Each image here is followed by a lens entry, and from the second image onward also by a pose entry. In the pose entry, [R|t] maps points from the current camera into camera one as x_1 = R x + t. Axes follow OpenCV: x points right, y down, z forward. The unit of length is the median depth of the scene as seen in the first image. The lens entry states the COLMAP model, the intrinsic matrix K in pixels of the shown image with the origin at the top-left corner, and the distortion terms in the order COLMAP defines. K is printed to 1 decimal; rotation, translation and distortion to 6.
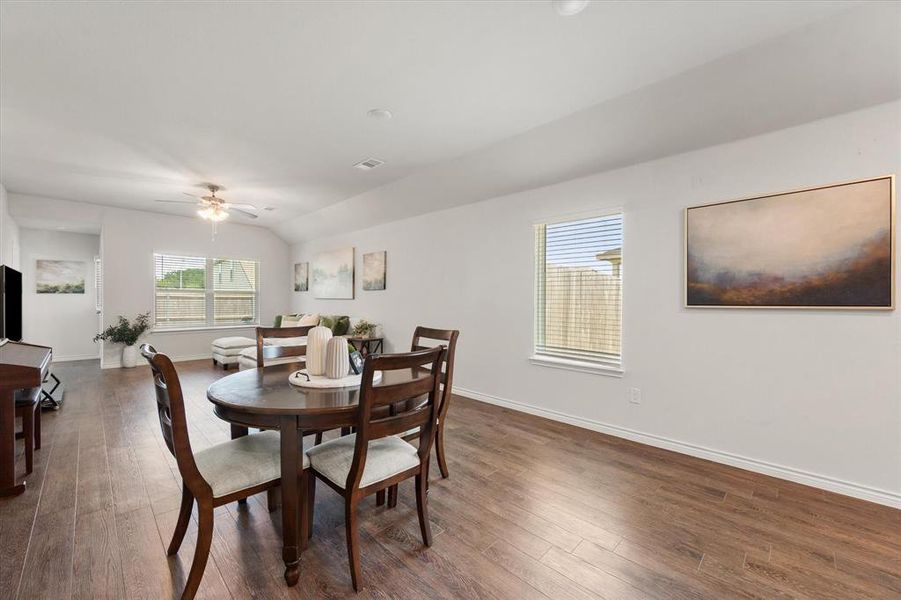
lens RADIAL K [[356.8, 0, 450.5], [0, 356.8, 300.0], [0, 0, 1]] dist [-0.000121, 0.000080]
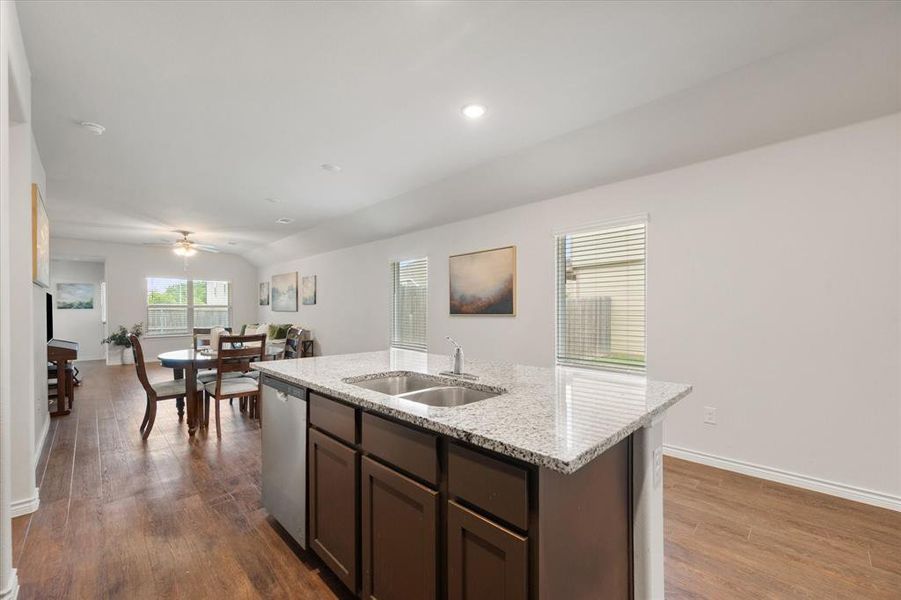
lens RADIAL K [[358.9, 0, 451.1], [0, 358.9, 312.0], [0, 0, 1]] dist [-0.001254, -0.000163]
pose [[0.999946, -0.008683, -0.005637, 0.309883], [0.008713, 0.999948, 0.005255, -0.001788], [0.005591, -0.005304, 0.999970, -0.324266]]
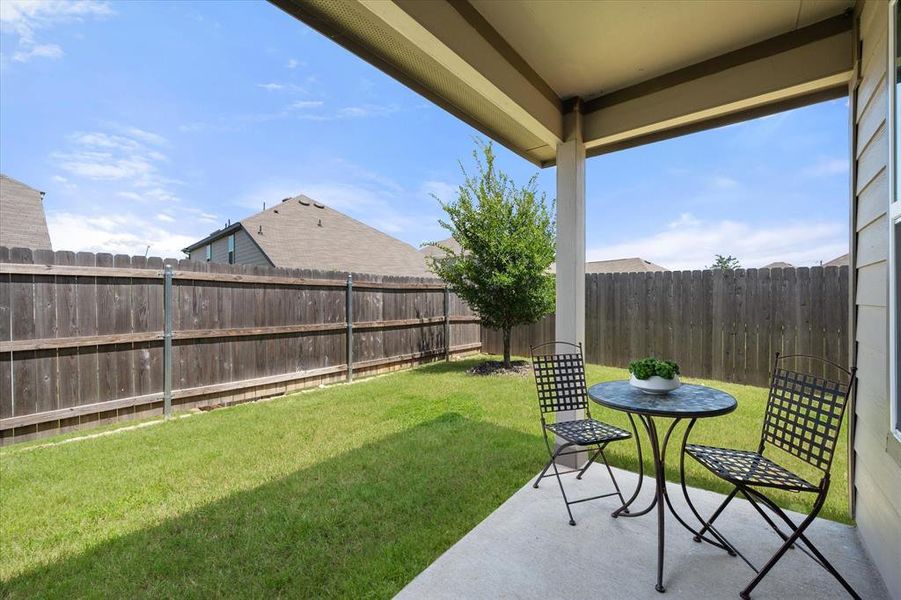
lens RADIAL K [[356.8, 0, 450.5], [0, 356.8, 300.0], [0, 0, 1]] dist [-0.000121, 0.000080]
pose [[0.997264, -0.002964, 0.073865, -0.969645], [0.002282, 0.999954, 0.009317, 0.016174], [-0.073890, -0.009123, 0.997225, 1.122592]]
